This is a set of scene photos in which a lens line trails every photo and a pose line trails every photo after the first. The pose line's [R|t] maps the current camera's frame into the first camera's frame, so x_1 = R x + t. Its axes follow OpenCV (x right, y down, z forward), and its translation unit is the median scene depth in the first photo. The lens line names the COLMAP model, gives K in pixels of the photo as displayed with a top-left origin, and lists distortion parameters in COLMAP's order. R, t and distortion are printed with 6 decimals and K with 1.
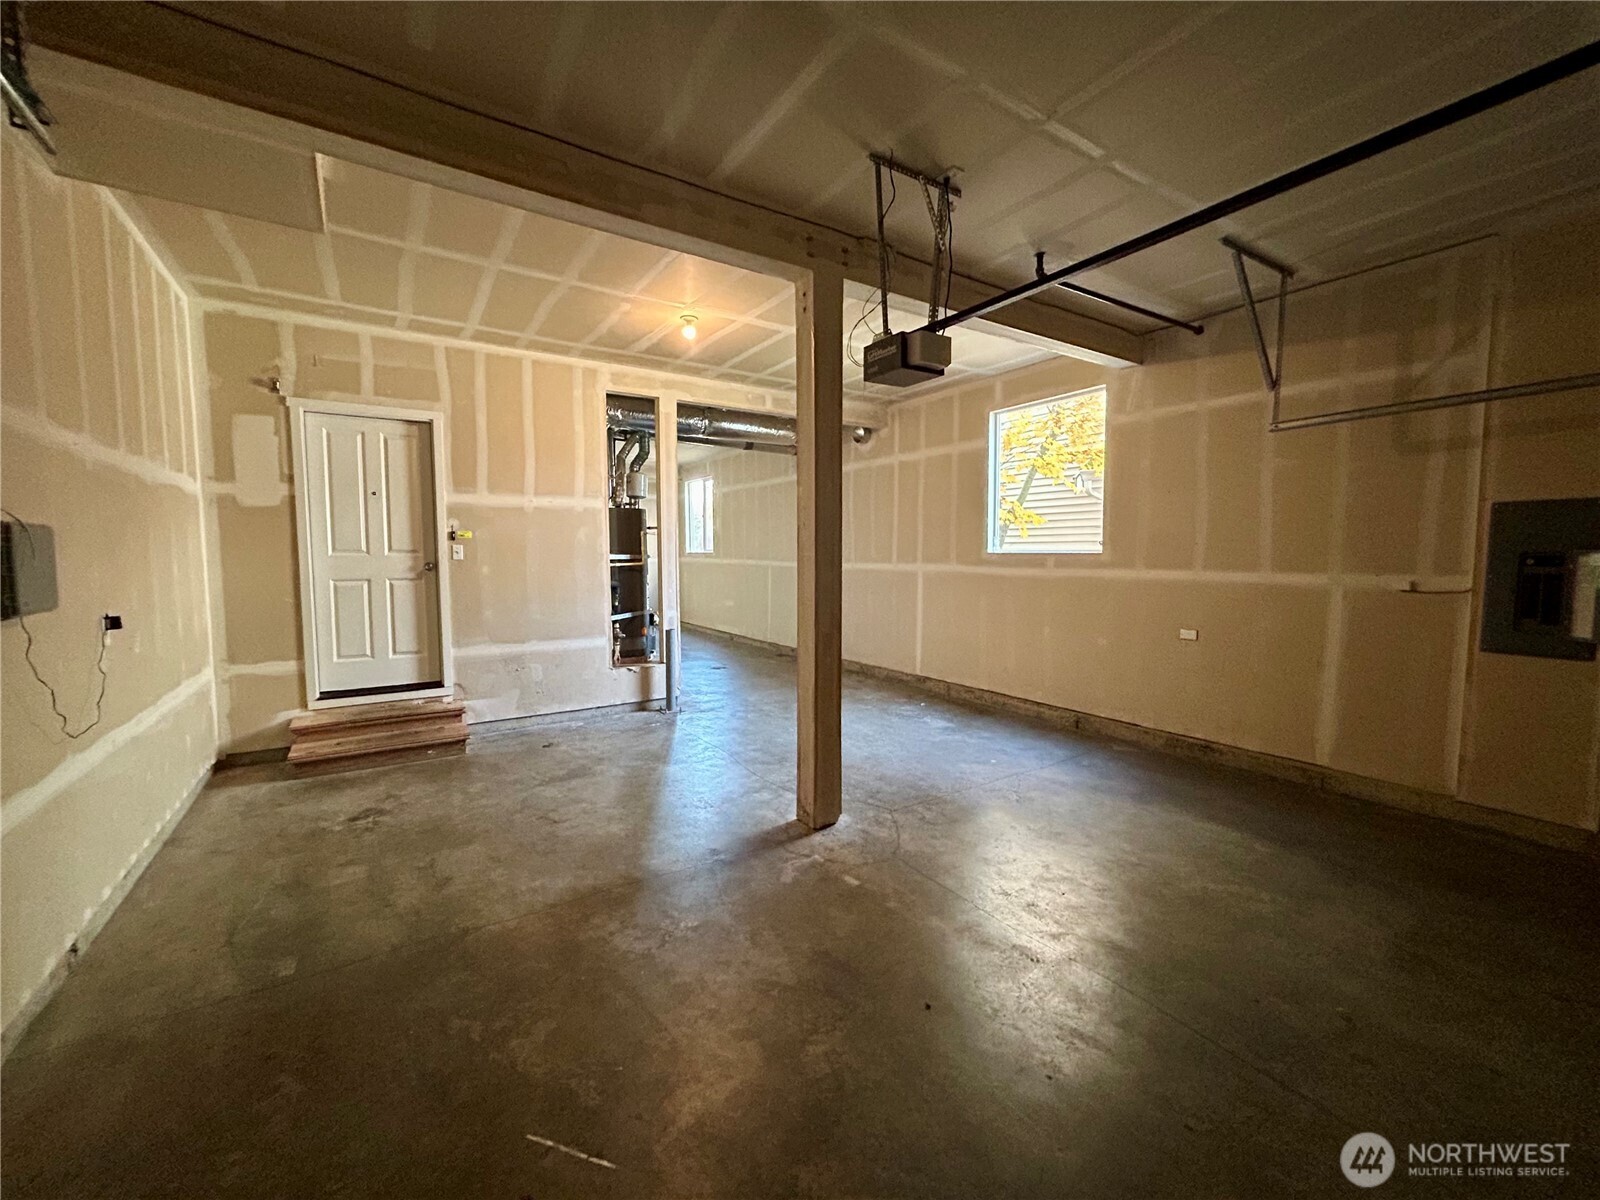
lens RADIAL K [[644.6, 0, 798.2], [0, 644.6, 600.1], [0, 0, 1]] dist [-0.000163, -0.000185]
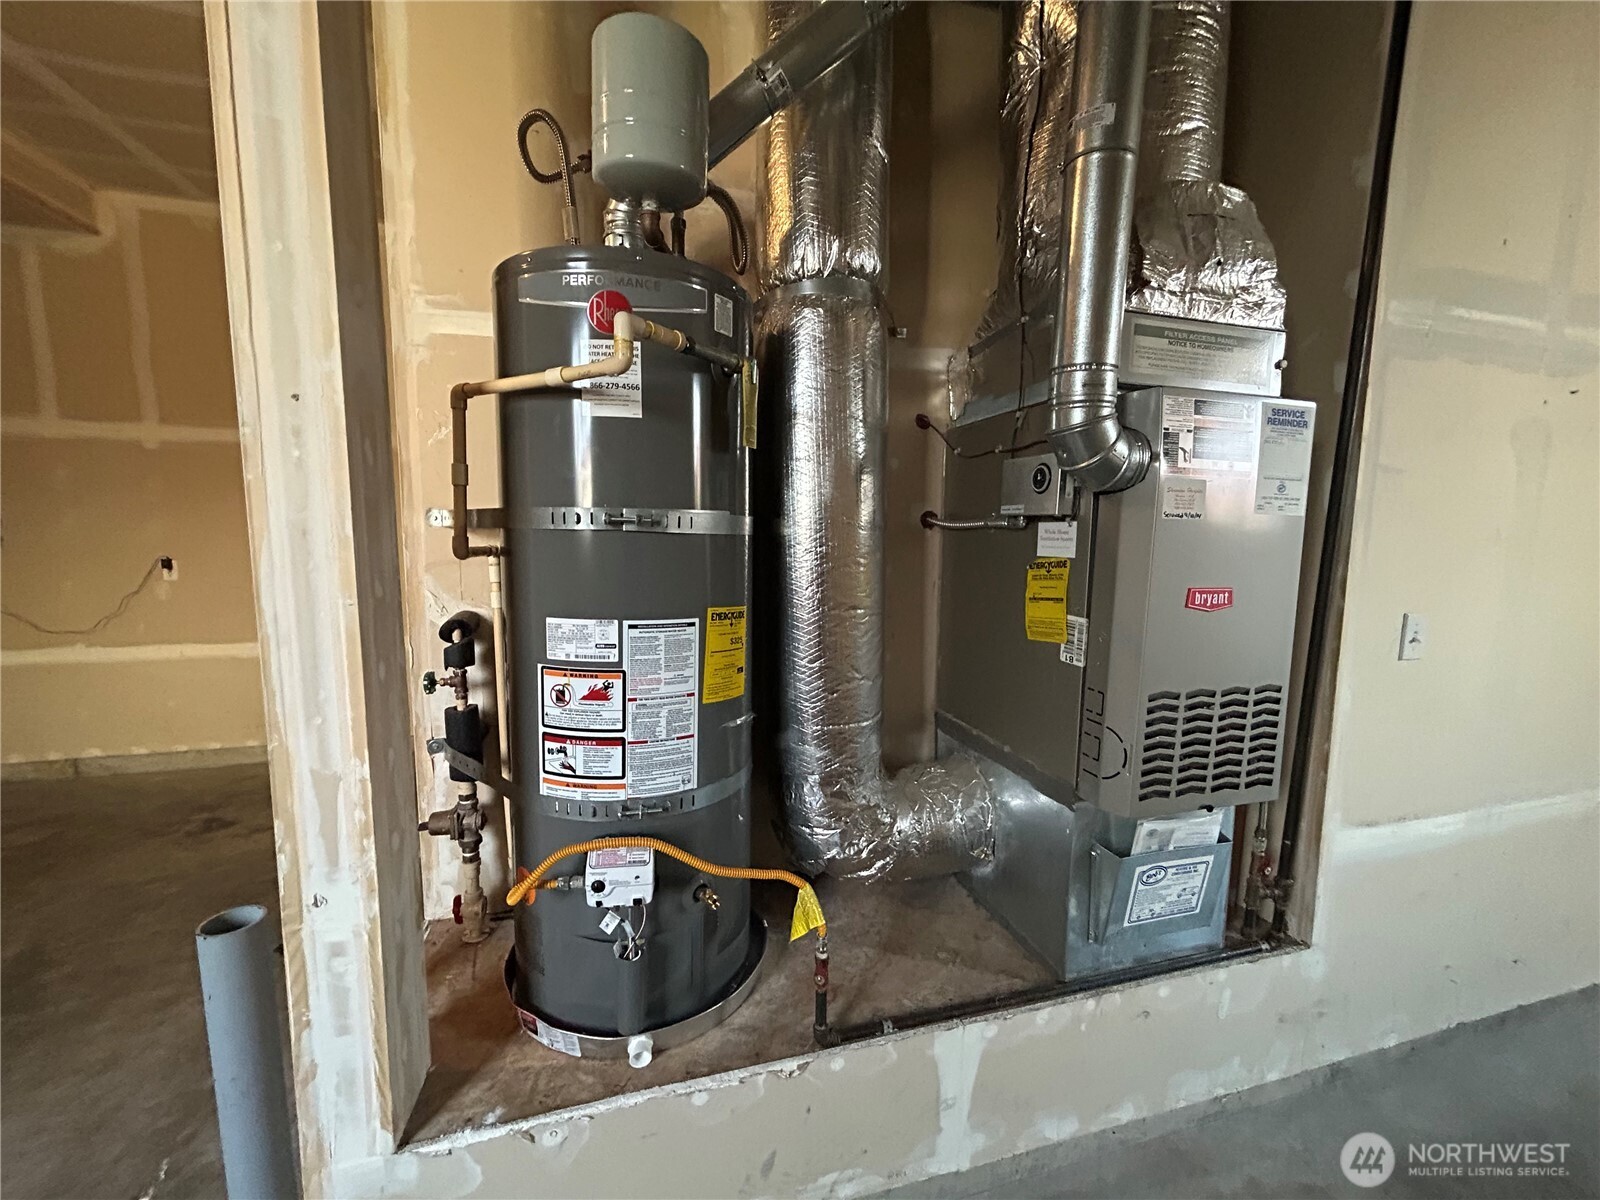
lens RADIAL K [[644.6, 0, 798.2], [0, 644.6, 600.1], [0, 0, 1]] dist [-0.000163, -0.000185]
pose [[-0.300669, 0.105688, -0.947854, -0.101824], [-0.080610, 0.987469, 0.135676, -0.094832], [0.950316, 0.117200, -0.288382, 1.418408]]
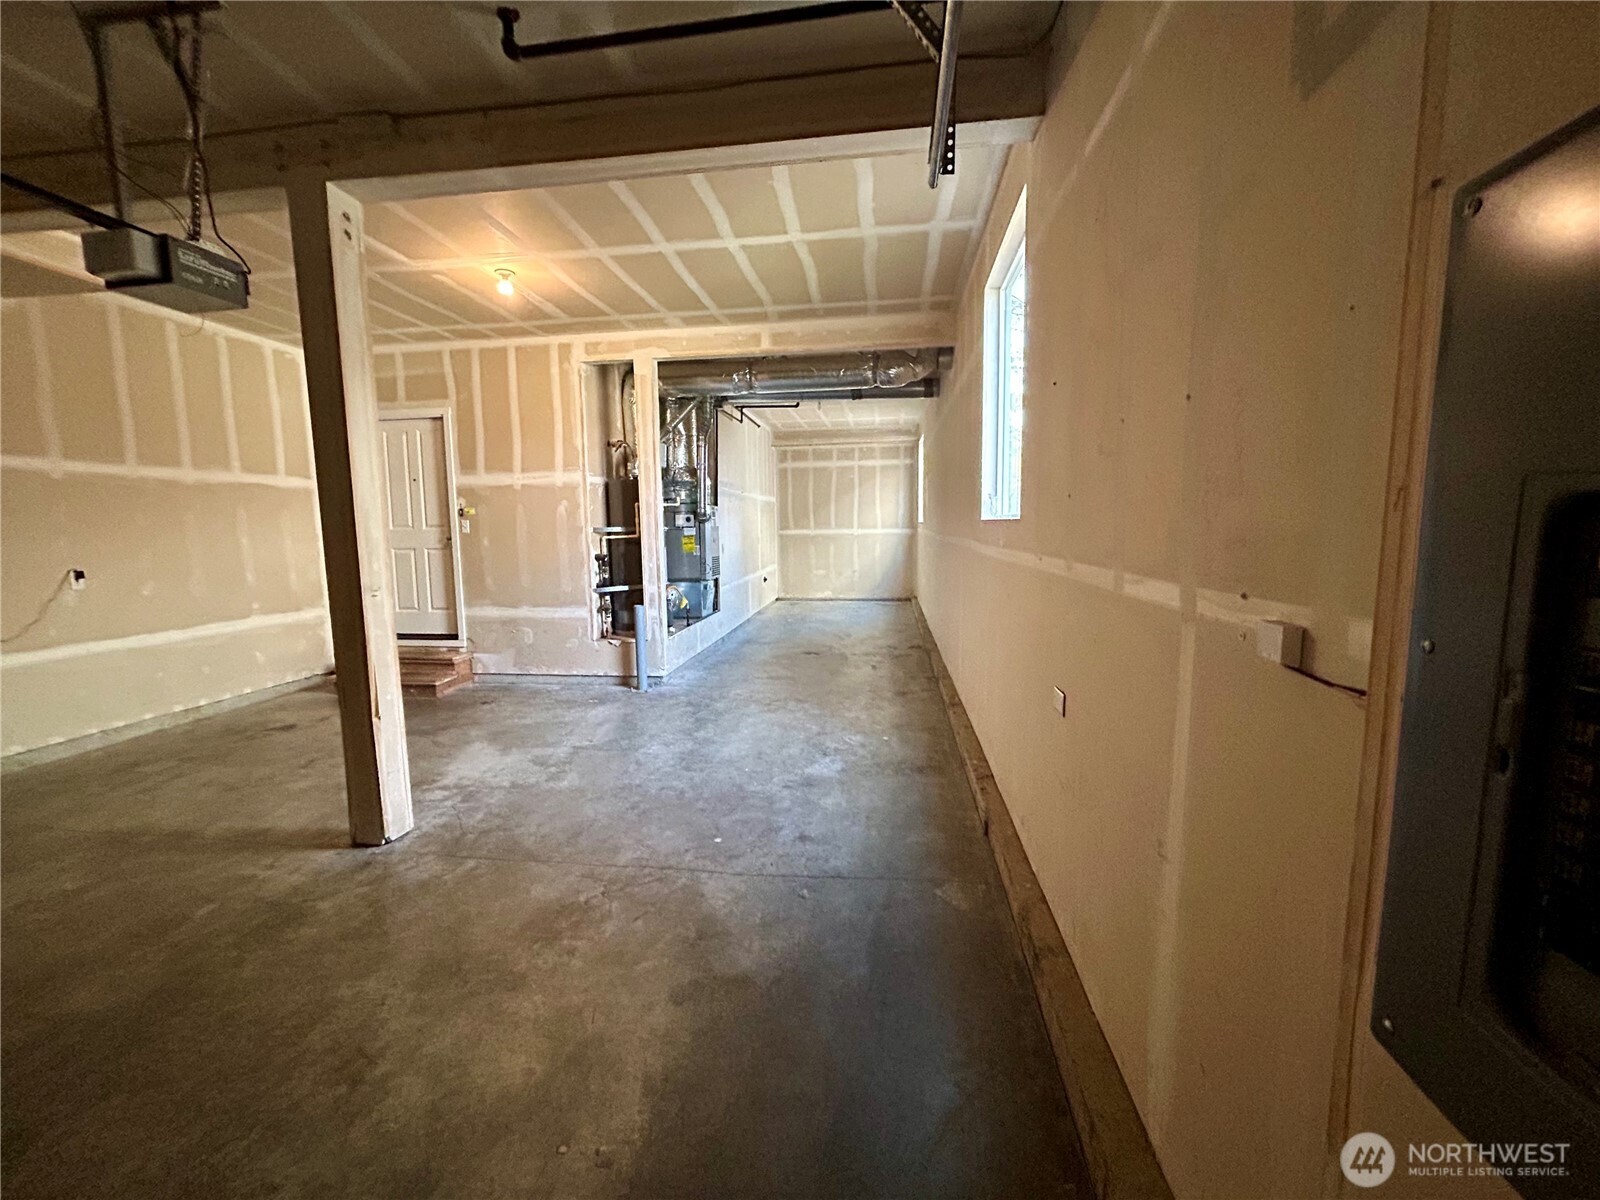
lens RADIAL K [[644.6, 0, 798.2], [0, 644.6, 600.1], [0, 0, 1]] dist [-0.000163, -0.000185]
pose [[0.755928, 0.067481, -0.651168, 0.716442], [-0.036892, 0.997484, 0.060543, -0.035032], [0.653615, -0.021743, 0.756515, 0.516013]]
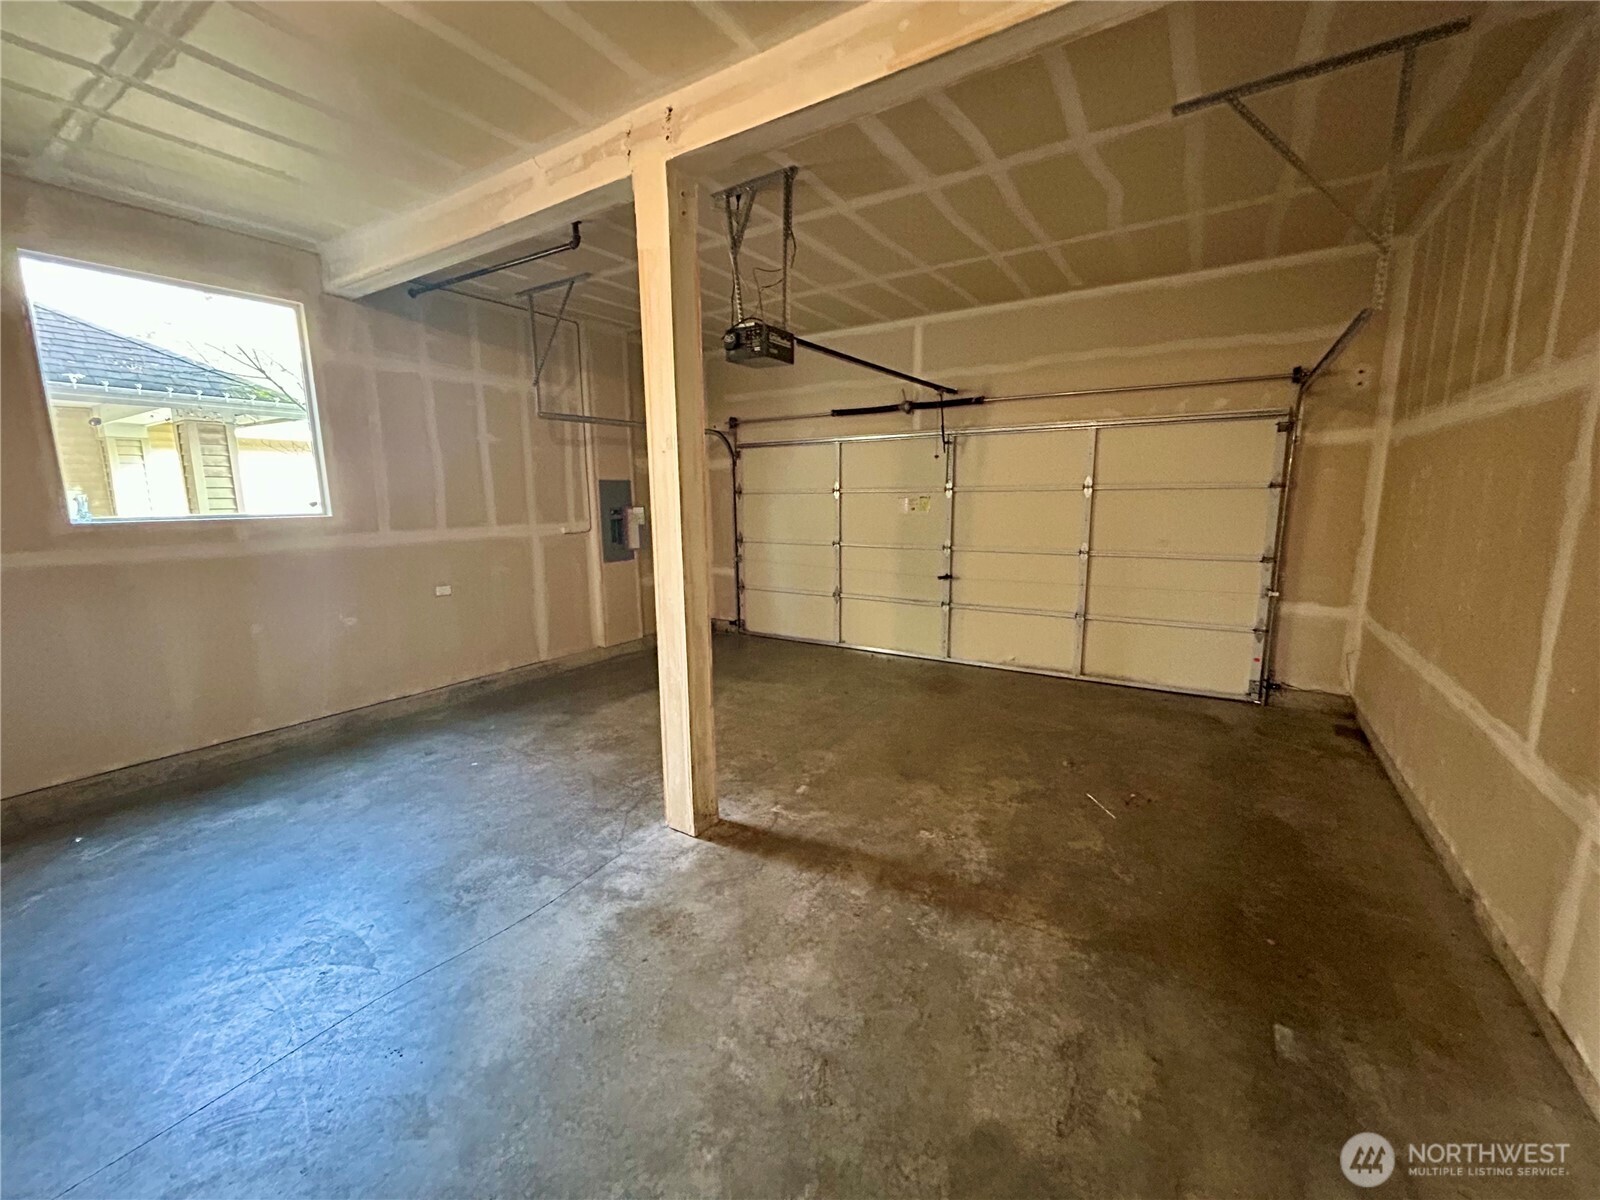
lens RADIAL K [[644.6, 0, 798.2], [0, 644.6, 600.1], [0, 0, 1]] dist [-0.000163, -0.000185]
pose [[-0.407837, -0.143116, 0.901769, -0.559074], [0.080141, 0.978217, 0.191493, -0.083009], [-0.909531, 0.150366, -0.387483, 0.837412]]
